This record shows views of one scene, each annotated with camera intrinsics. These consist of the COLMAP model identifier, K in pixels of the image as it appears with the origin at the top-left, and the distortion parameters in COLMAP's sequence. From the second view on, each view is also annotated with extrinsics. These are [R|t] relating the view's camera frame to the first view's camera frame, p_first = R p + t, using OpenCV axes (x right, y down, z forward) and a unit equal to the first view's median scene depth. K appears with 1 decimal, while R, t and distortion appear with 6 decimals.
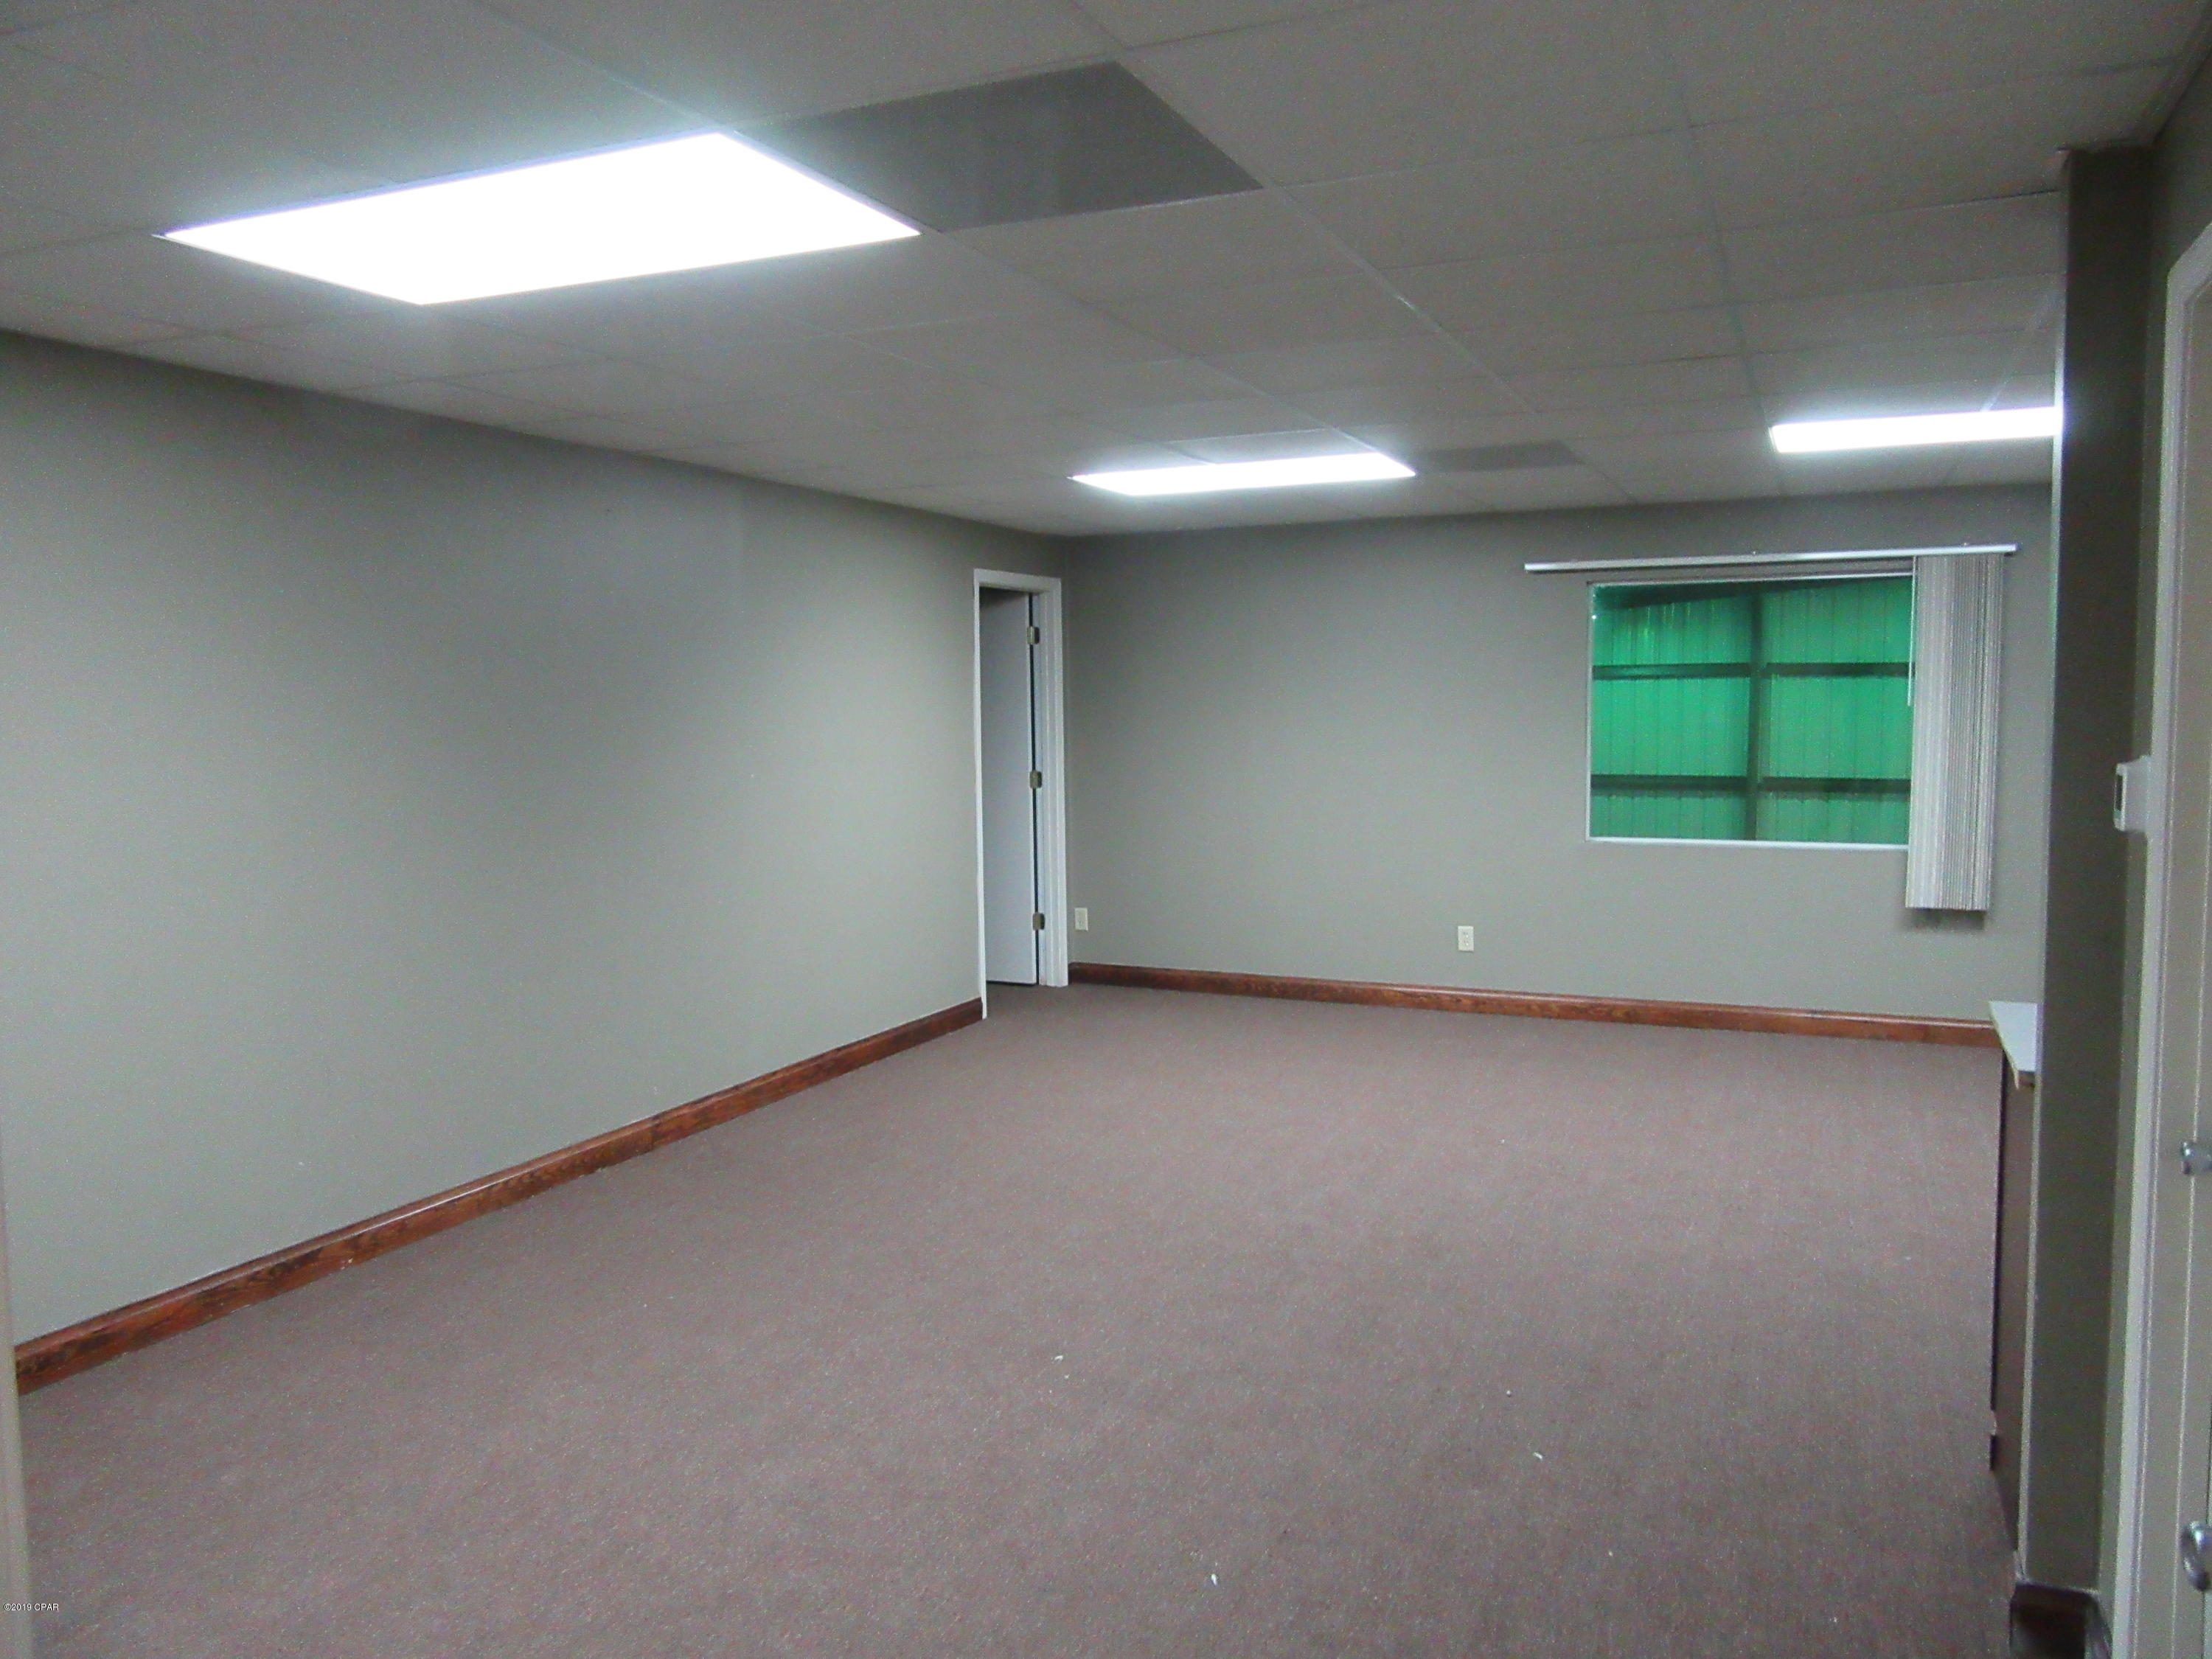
lens RADIAL K [[1651.2, 0, 1114.0], [0, 1651.2, 826.5], [0, 0, 1]] dist [-0.007154, 0.019334]
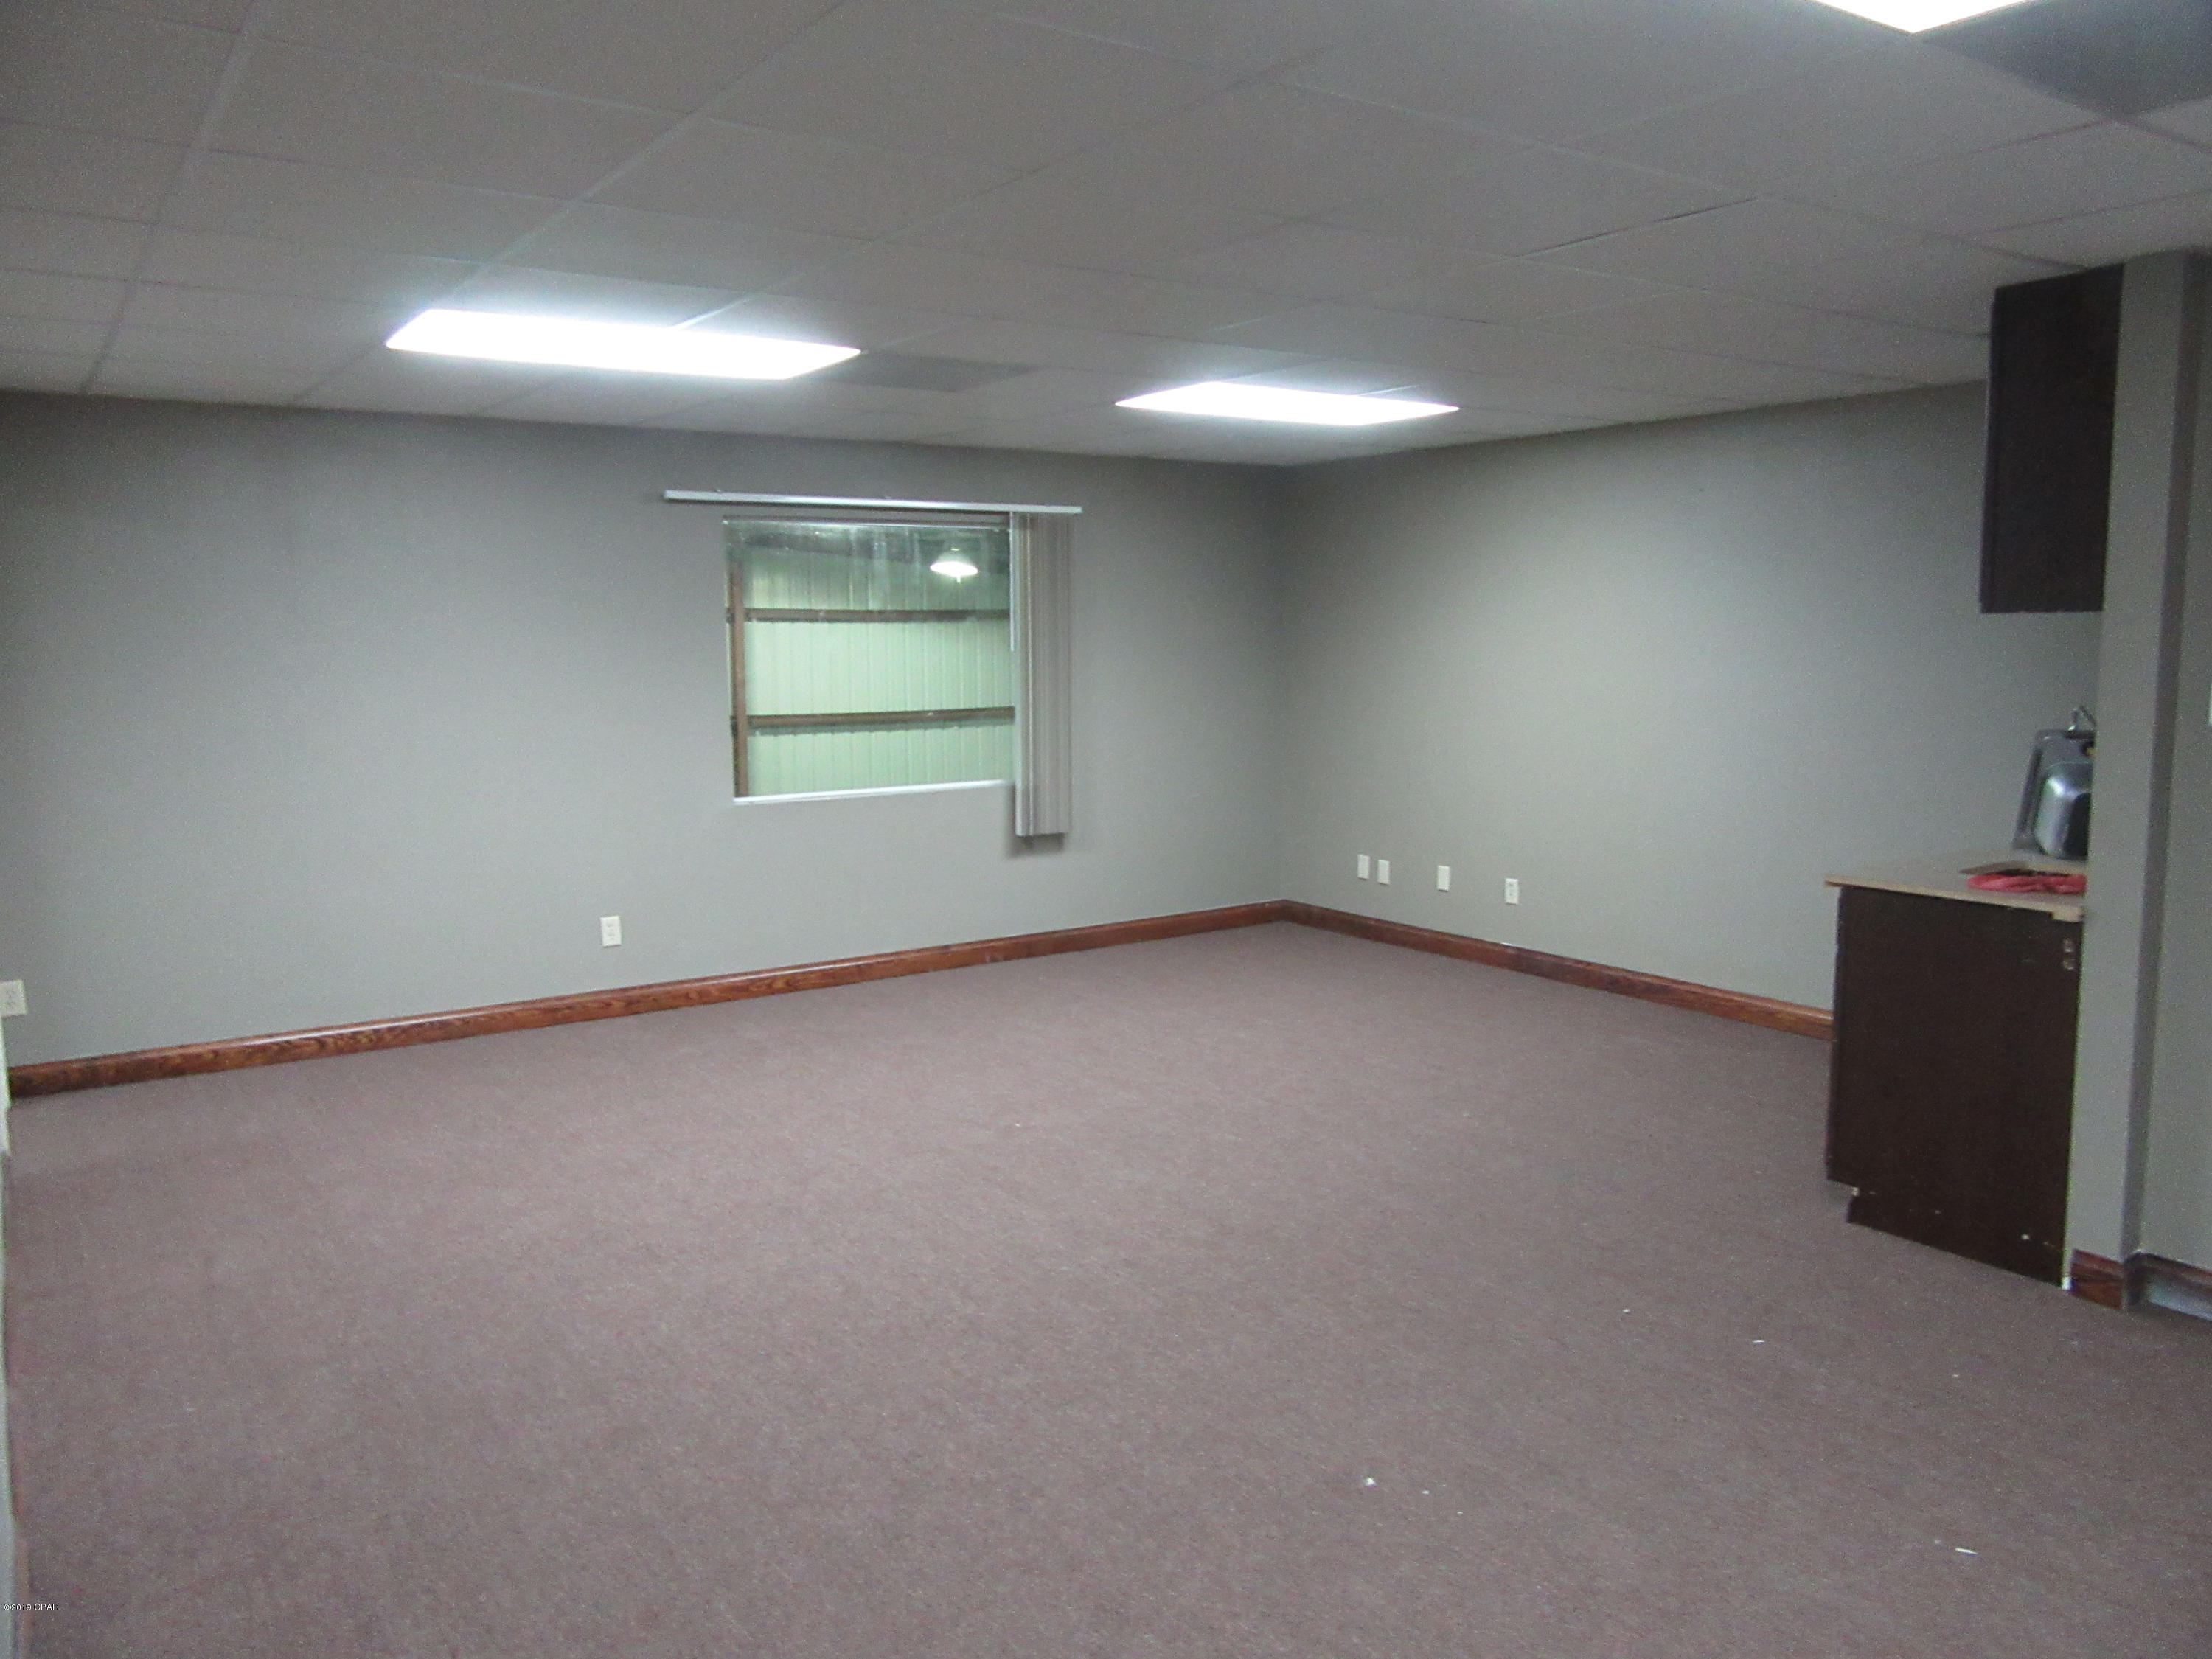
lens RADIAL K [[1651.2, 0, 1115.0], [0, 1651.2, 828.4], [0, 0, 1]] dist [-0.007154, 0.019334]
pose [[0.505087, -0.099606, 0.857301, -0.394267], [0.068441, 0.994812, 0.075260, -0.031678], [-0.860350, 0.020662, 0.509284, 0.365189]]
